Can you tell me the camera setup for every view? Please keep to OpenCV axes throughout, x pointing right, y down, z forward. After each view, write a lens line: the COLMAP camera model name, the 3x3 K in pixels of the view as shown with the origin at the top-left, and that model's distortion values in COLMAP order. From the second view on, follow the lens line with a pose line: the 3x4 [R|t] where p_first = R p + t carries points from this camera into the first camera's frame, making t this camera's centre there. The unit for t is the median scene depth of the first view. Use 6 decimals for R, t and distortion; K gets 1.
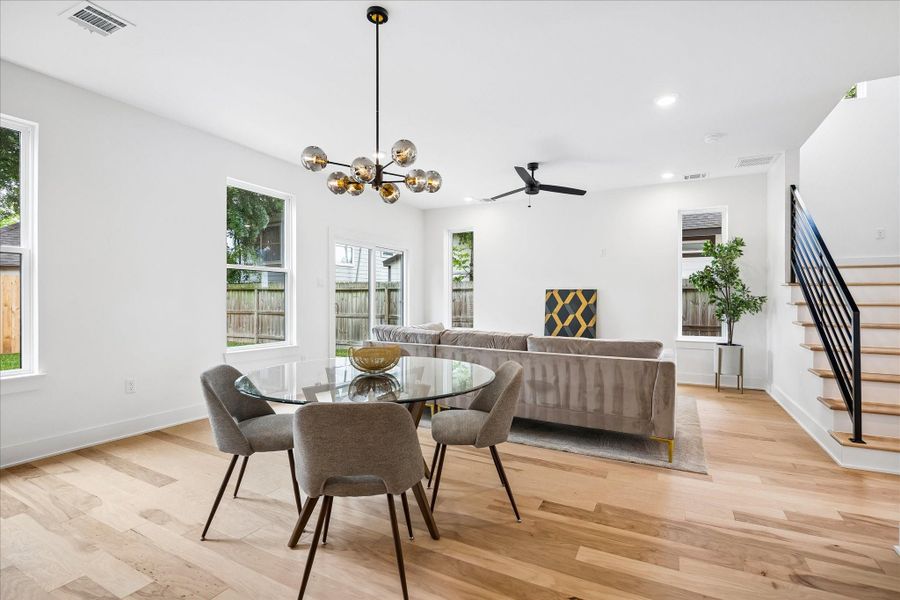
lens RADIAL K [[416.5, 0, 457.9], [0, 416.5, 302.4], [0, 0, 1]] dist [-0.013243, 0.000299]
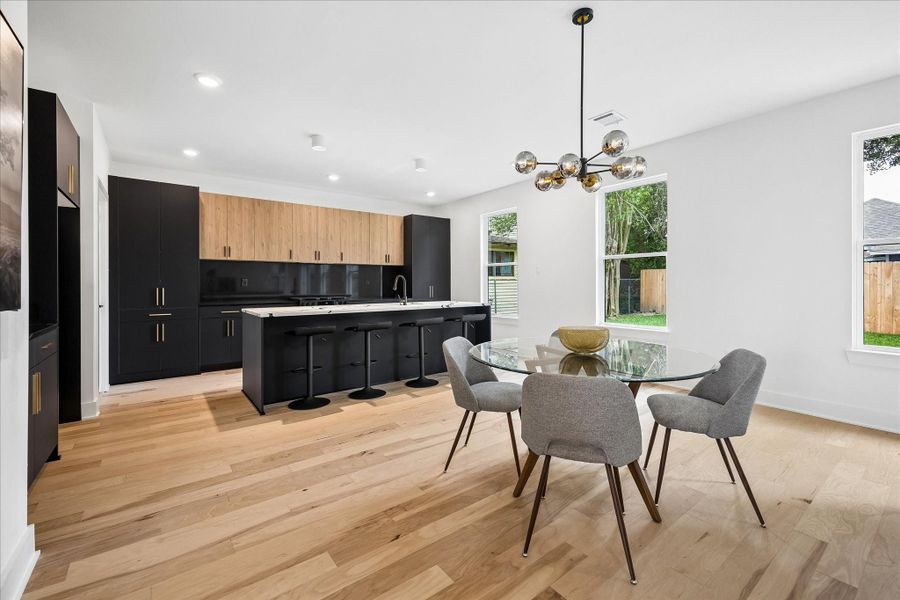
lens RADIAL K [[386.0, 0, 453.7], [0, 386.0, 282.8], [0, 0, 1]] dist [0.024456, -0.002511]
pose [[-0.427890, -0.003059, -0.903826, 0.316783], [-0.006266, 0.999980, -0.000418, -0.003248], [0.903809, 0.005484, -0.427900, 0.419657]]
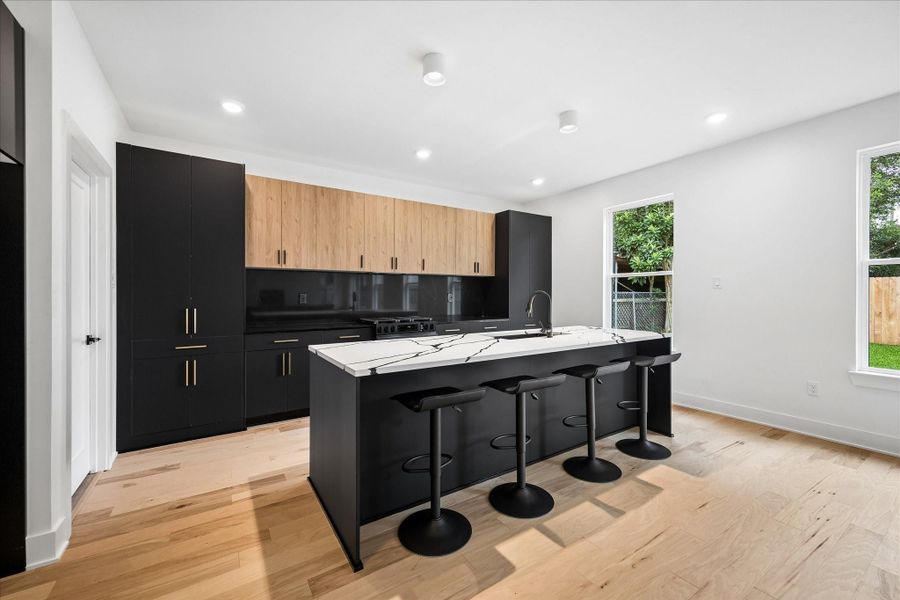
lens RADIAL K [[362.3, 0, 454.0], [0, 362.3, 295.2], [0, 0, 1]] dist [0.010580, -0.000153]
pose [[-0.487448, -0.000674, -0.873152, 0.125417], [-0.008792, 0.999953, 0.004136, -0.013164], [0.873108, 0.009693, -0.487431, 0.120520]]
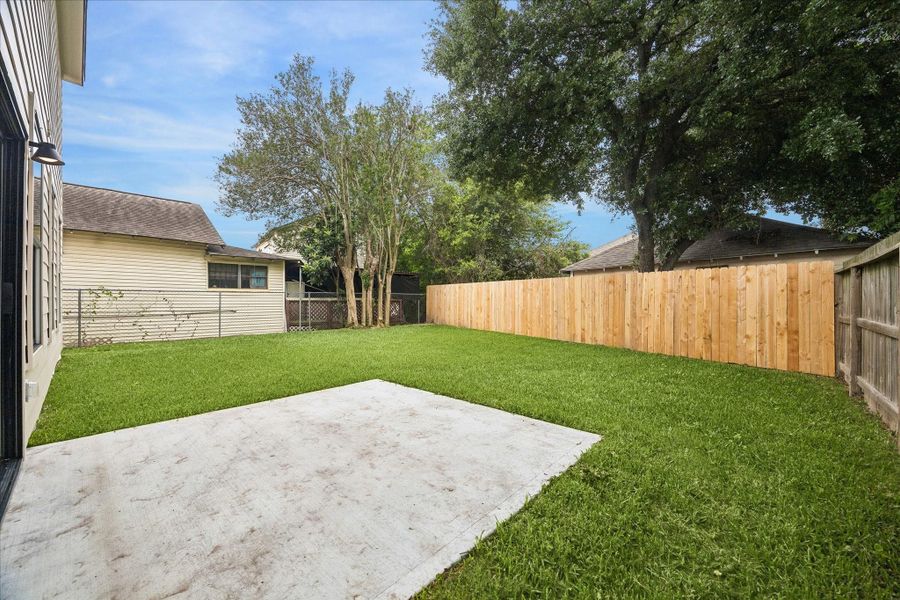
lens RADIAL K [[355.0, 0, 446.8], [0, 355.0, 300.6], [0, 0, 1]] dist [0.002441, 0.000237]
pose [[-0.292601, -0.001885, -0.956233, -0.046671], [-0.010735, 0.999942, 0.001314, 0.010709], [0.956175, 0.010650, -0.292604, 1.373224]]
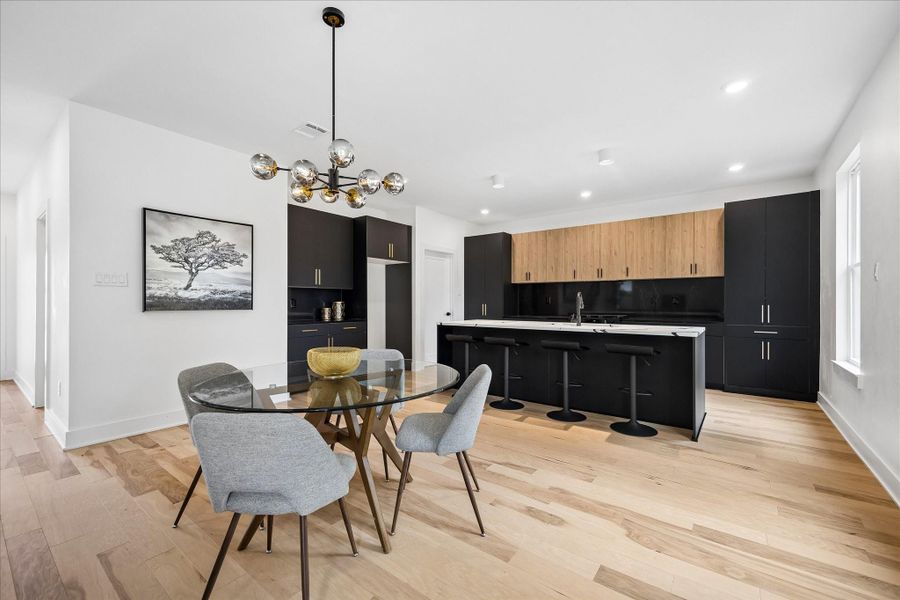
lens RADIAL K [[386.0, 0, 452.5], [0, 386.0, 300.2], [0, 0, 1]] dist [0.024456, -0.002511]
pose [[-0.983612, -0.001258, 0.180293, -0.245205], [-0.000664, 0.999994, 0.003357, -0.005920], [-0.180296, 0.003182, -0.983607, 0.711964]]
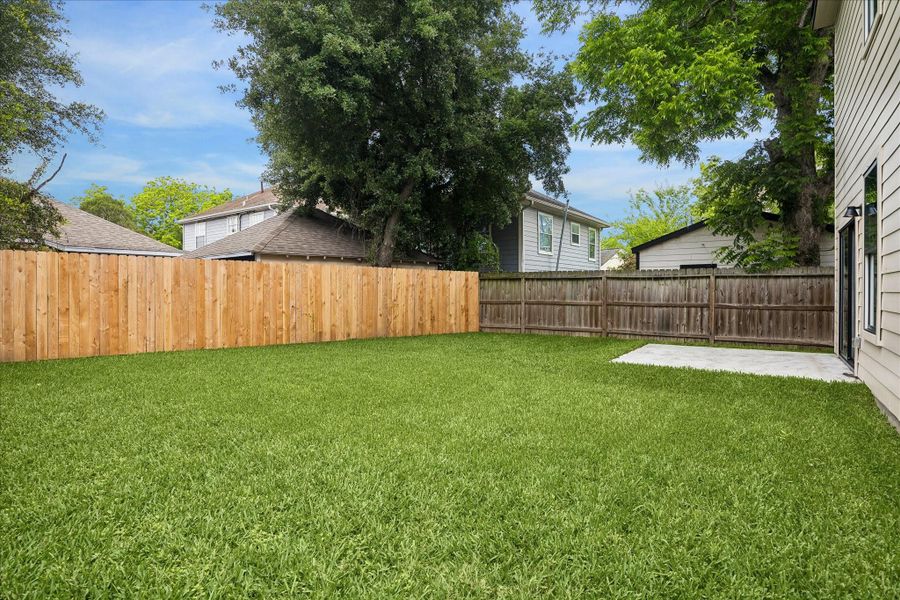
lens RADIAL K [[457.6, 0, 456.7], [0, 457.6, 297.4], [0, 0, 1]] dist [0.000378, -0.000139]
pose [[0.990865, -0.000317, -0.134854, -0.951137], [0.000609, 0.999998, 0.002130, 0.020144], [0.134853, -0.002193, 0.990863, -0.136347]]
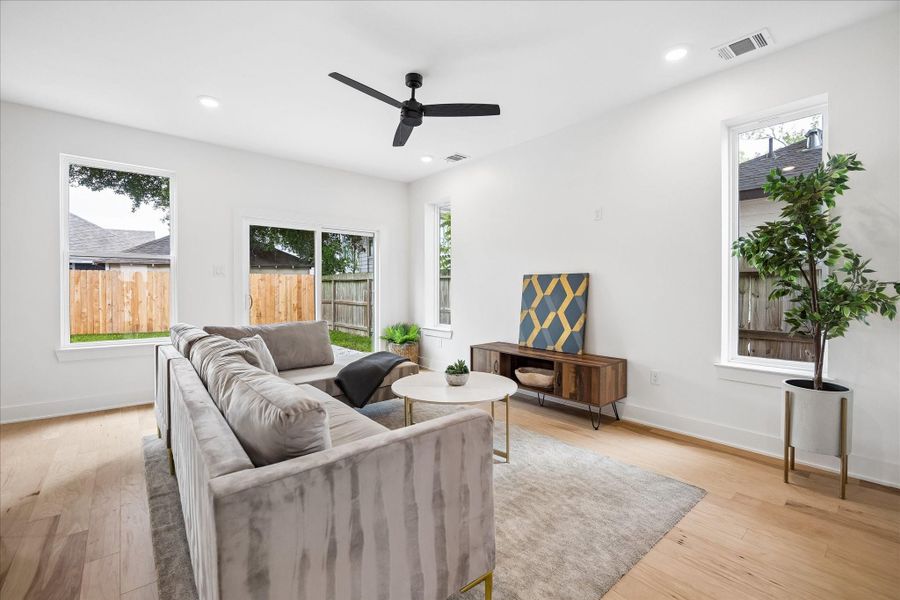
lens RADIAL K [[395.0, 0, 456.9], [0, 395.0, 297.2], [0, 0, 1]] dist [-0.016867, 0.001132]
pose [[0.922288, 0.006917, -0.386440, 0.378784], [-0.002583, 0.999928, 0.011732, -0.001171], [0.386494, -0.009822, 0.922240, 0.365671]]
